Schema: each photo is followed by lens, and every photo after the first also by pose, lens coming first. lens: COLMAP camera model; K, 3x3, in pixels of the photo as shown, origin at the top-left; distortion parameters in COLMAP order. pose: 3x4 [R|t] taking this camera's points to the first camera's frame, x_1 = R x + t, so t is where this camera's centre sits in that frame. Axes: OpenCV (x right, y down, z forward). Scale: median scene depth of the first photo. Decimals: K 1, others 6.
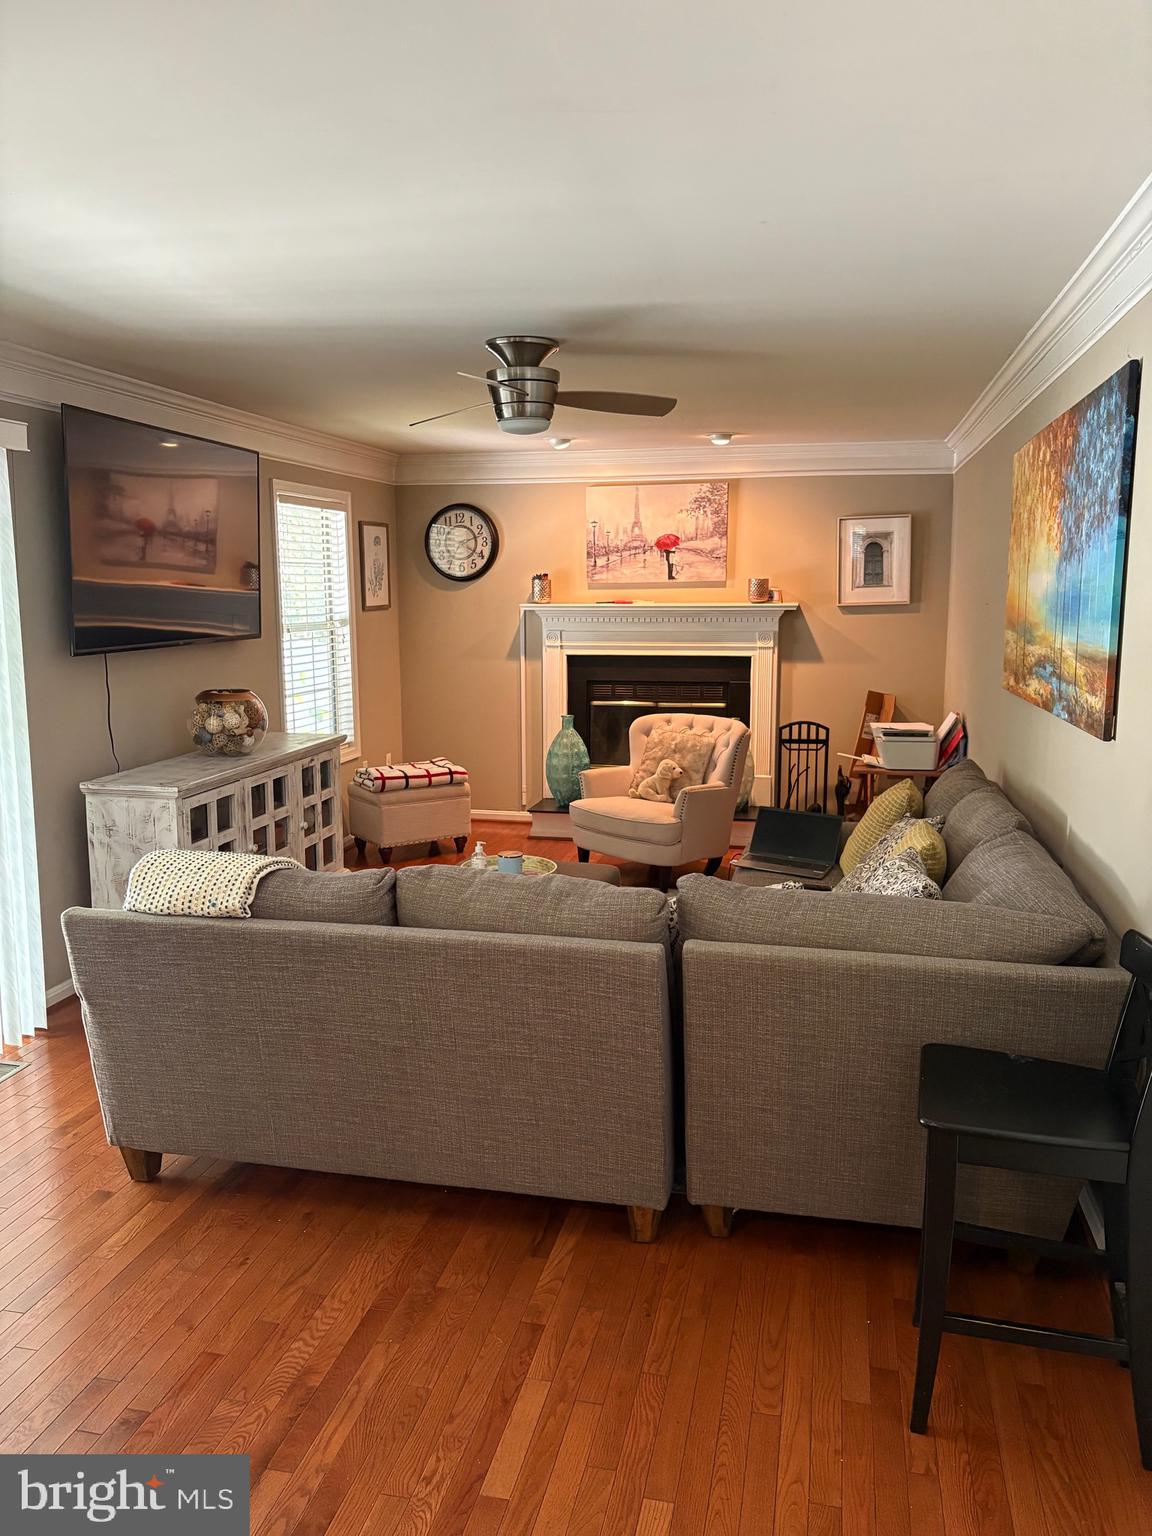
lens RADIAL K [[1163.1, 0, 574.6], [0, 1163.1, 767.3], [0, 0, 1]] dist [0.031523, -0.007558]
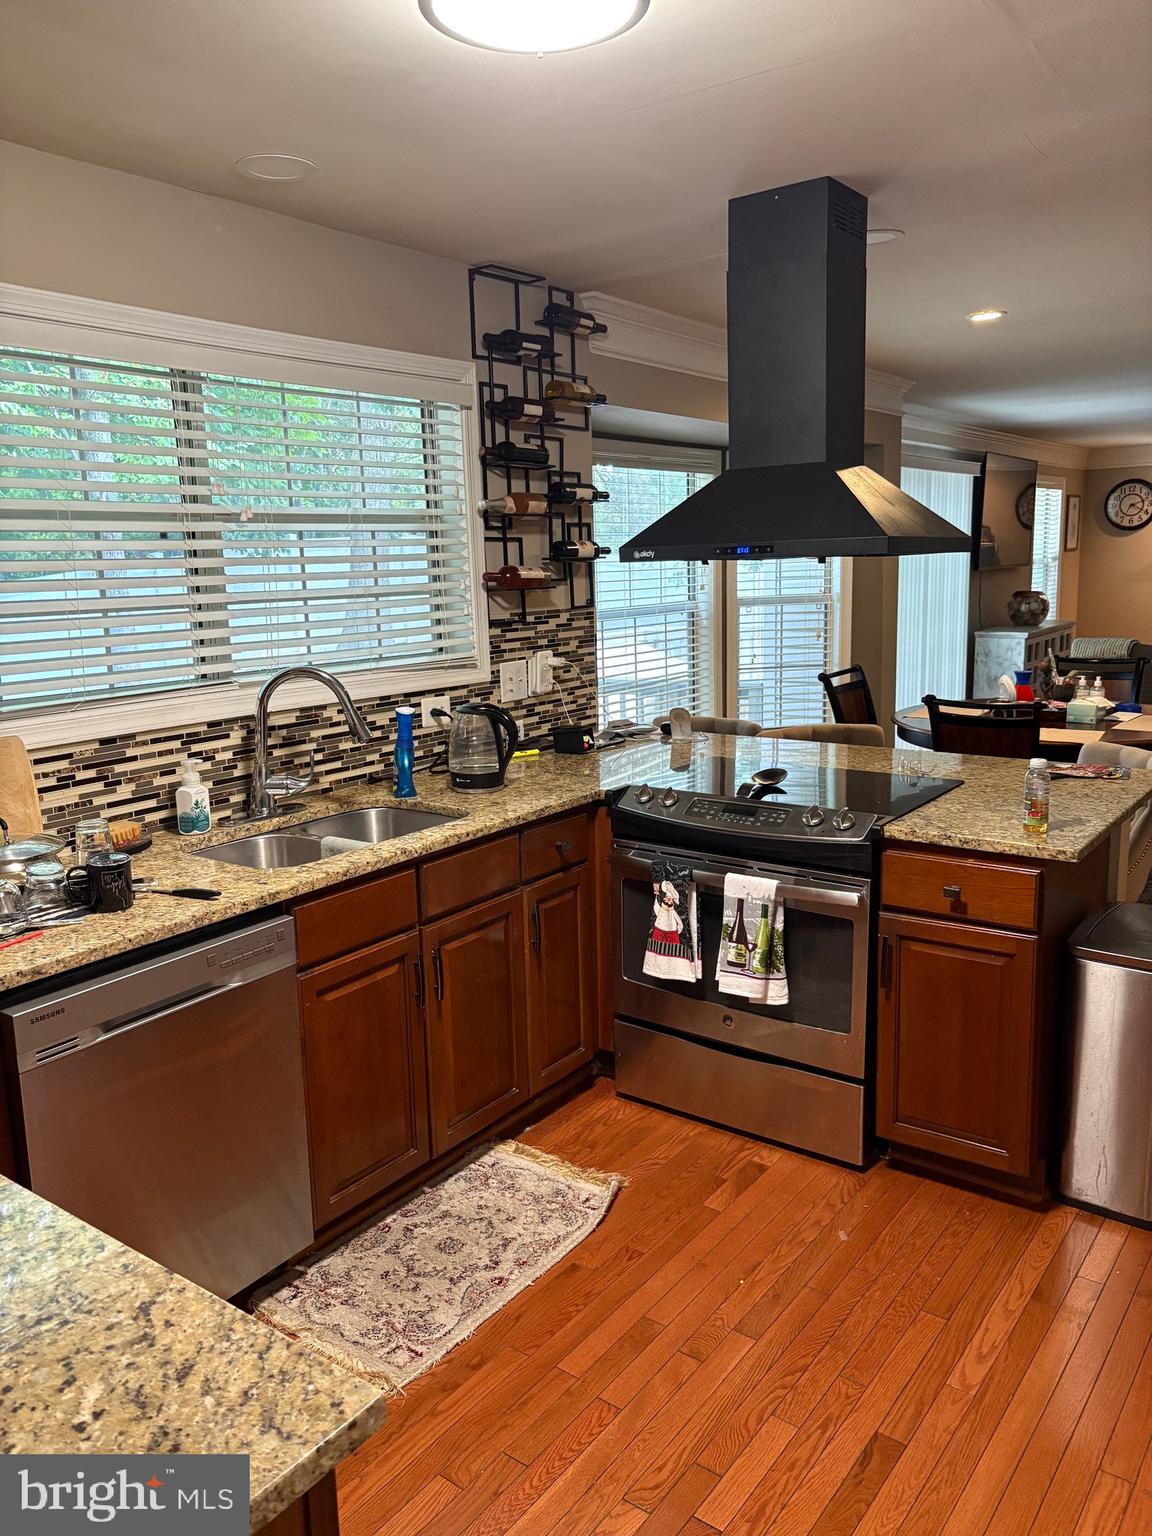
lens RADIAL K [[1163.1, 0, 576.0], [0, 1163.1, 767.0], [0, 0, 1]] dist [0.031523, -0.007558]
pose [[0.915336, 0.040346, -0.400665, -0.141147], [-0.029508, 0.999013, 0.033186, 0.127768], [0.401609, -0.018554, 0.915623, -0.745692]]
